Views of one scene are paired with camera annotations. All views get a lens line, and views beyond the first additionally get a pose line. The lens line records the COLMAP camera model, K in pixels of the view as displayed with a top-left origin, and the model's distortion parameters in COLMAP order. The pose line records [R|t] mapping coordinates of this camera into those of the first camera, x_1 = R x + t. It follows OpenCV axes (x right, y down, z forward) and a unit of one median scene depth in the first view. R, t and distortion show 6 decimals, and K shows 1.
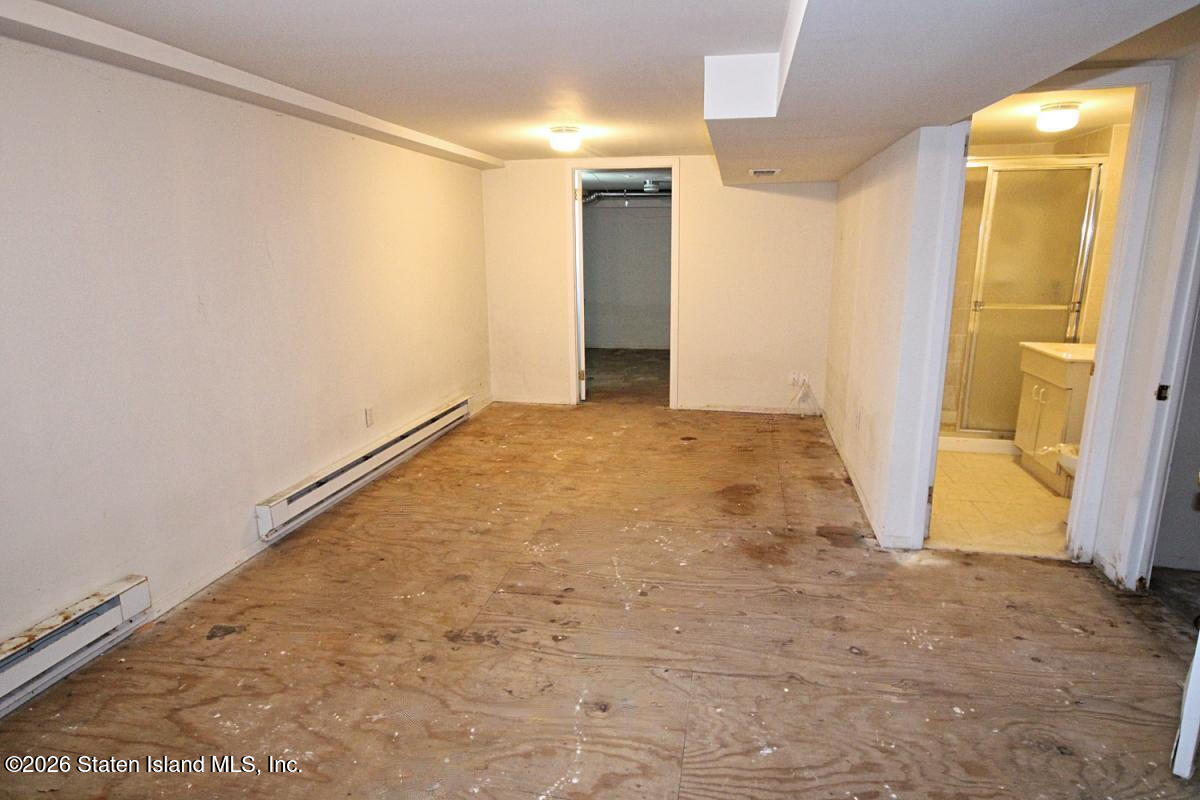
lens RADIAL K [[668.5, 0, 600.0], [0, 668.5, 400.0], [0, 0, 1]] dist [-0.000483, -0.000154]
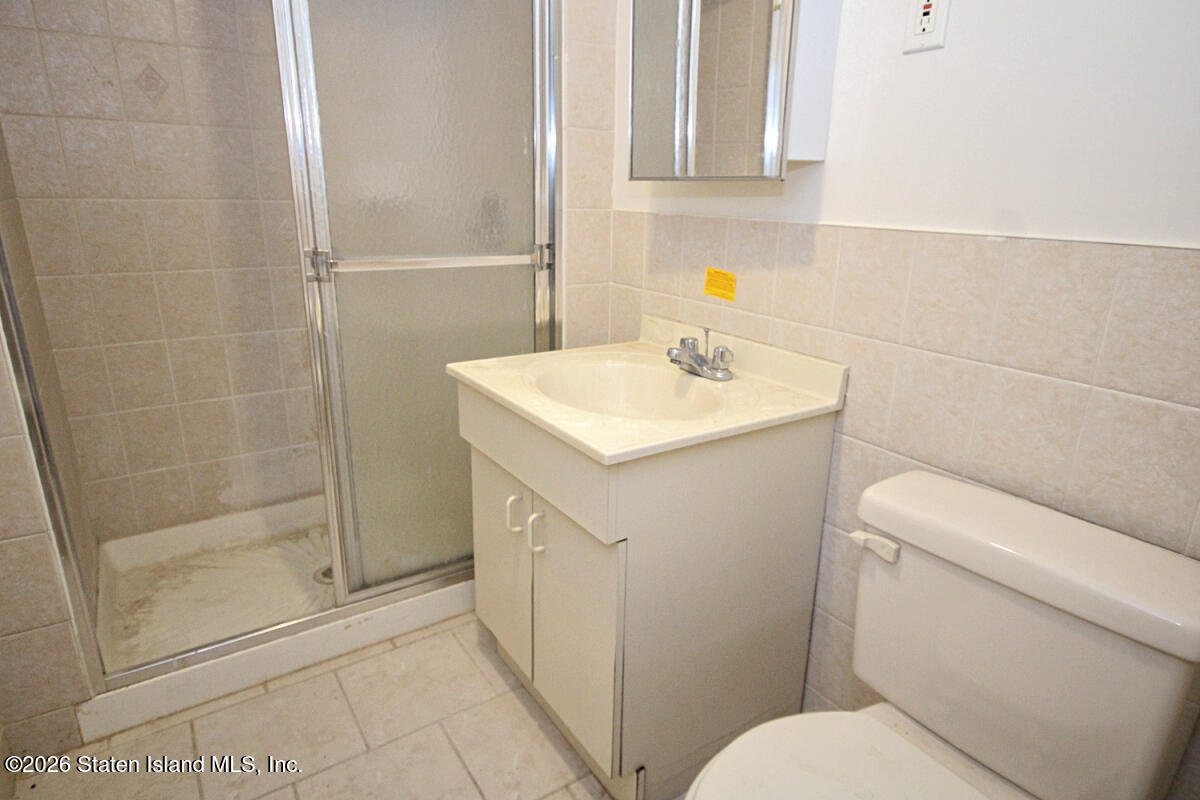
lens RADIAL K [[668.5, 0, 600.0], [0, 668.5, 400.0], [0, 0, 1]] dist [-0.000483, -0.000154]
pose [[0.694329, -0.195508, 0.692593, 0.420729], [0.151422, 0.980535, 0.124988, -0.096701], [-0.703548, 0.018091, 0.710418, 0.667785]]
